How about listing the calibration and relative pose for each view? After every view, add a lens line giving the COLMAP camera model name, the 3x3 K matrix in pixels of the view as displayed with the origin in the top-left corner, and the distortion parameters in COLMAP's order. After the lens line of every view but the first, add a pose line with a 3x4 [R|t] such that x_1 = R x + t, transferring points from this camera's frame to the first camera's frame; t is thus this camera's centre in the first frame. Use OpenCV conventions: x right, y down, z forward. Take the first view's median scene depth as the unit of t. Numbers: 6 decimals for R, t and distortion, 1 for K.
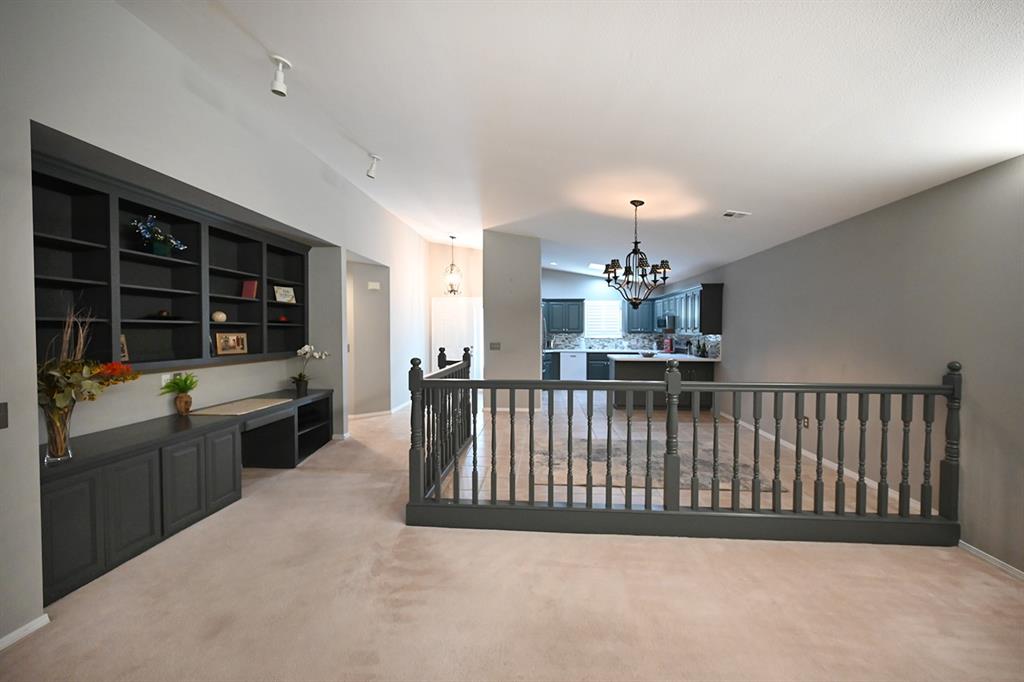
lens RADIAL K [[401.0, 0, 516.3], [0, 401.0, 337.6], [0, 0, 1]] dist [-0.000114, 0.000127]
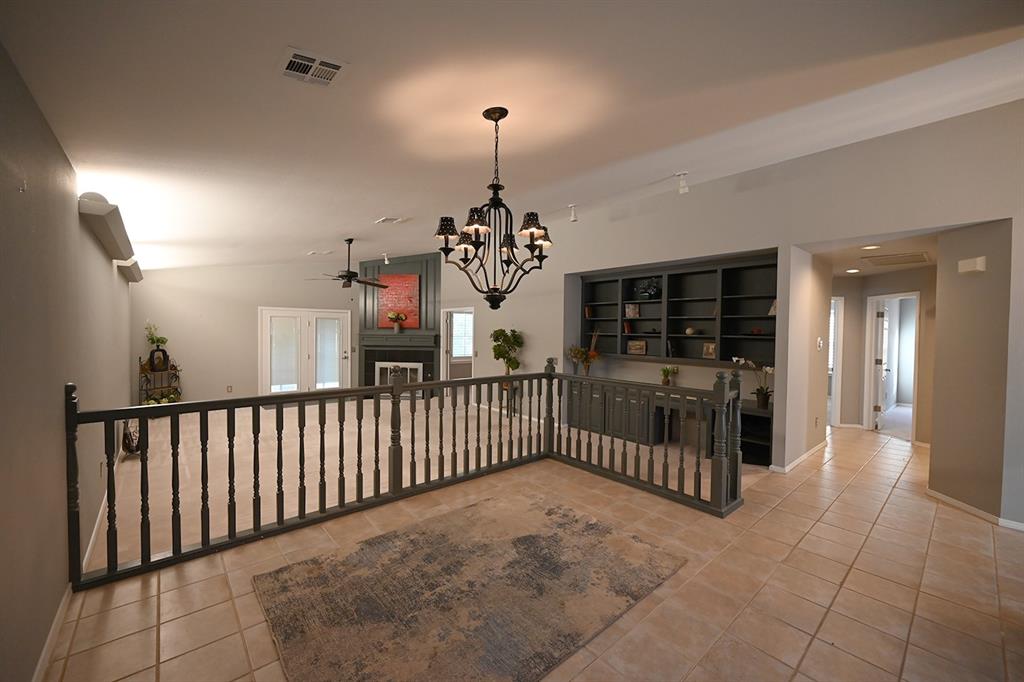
lens RADIAL K [[401.0, 0, 515.5], [0, 401.0, 337.3], [0, 0, 1]] dist [-0.000114, 0.000127]
pose [[-0.700067, -0.000559, -0.714077, 0.671646], [-0.029195, 0.999186, 0.027840, -0.046615], [0.713480, 0.040338, -0.699513, 1.418933]]
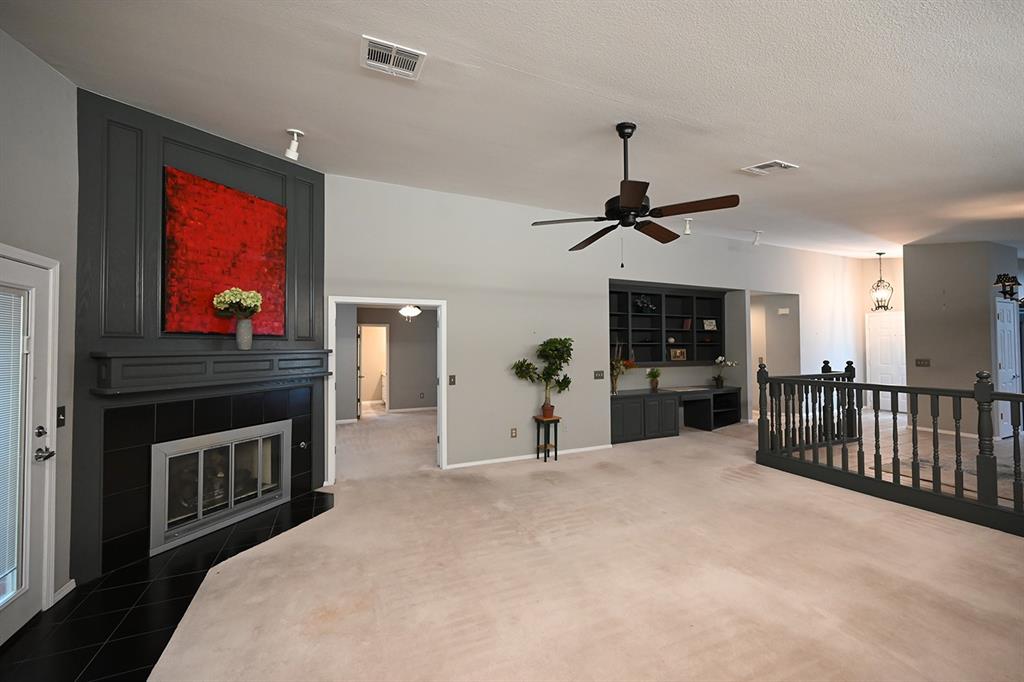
lens RADIAL K [[401.0, 0, 512.2], [0, 401.0, 337.5], [0, 0, 1]] dist [-0.000114, 0.000127]
pose [[0.470473, -0.023967, -0.882089, 0.517549], [-0.012817, 0.999340, -0.033989, 0.008328], [0.882321, 0.027296, 0.469855, -0.494387]]
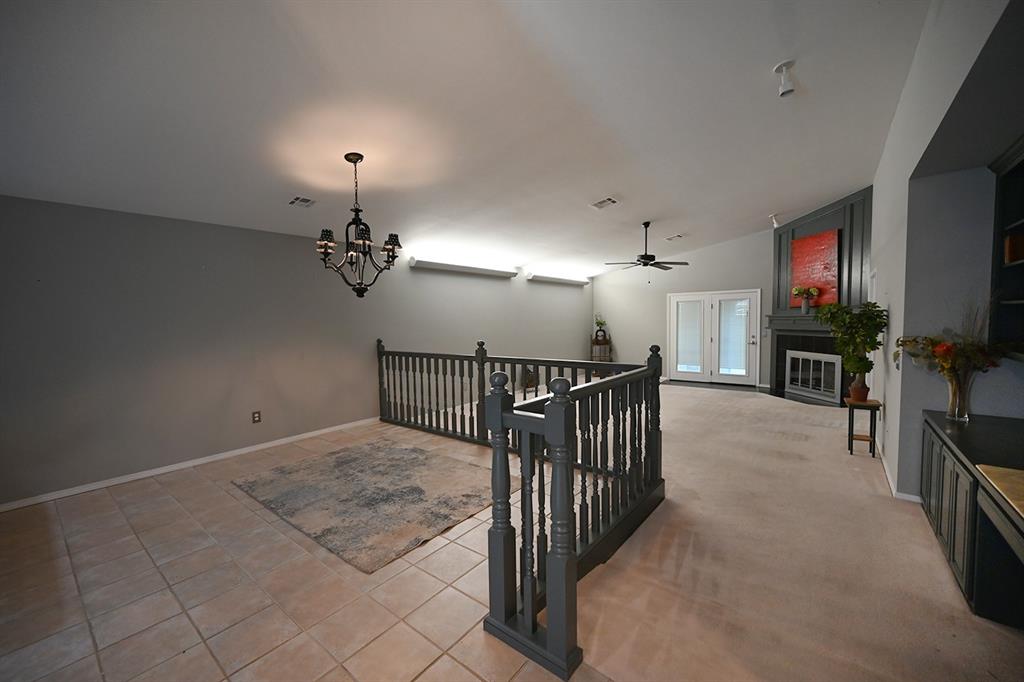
lens RADIAL K [[401.0, 0, 512.7], [0, 401.0, 343.4], [0, 0, 1]] dist [-0.000114, 0.000127]
pose [[-0.829044, -0.023477, 0.558690, -0.369682], [0.027892, 0.996138, 0.083249, -0.040291], [-0.558487, 0.084600, -0.825188, 1.494605]]
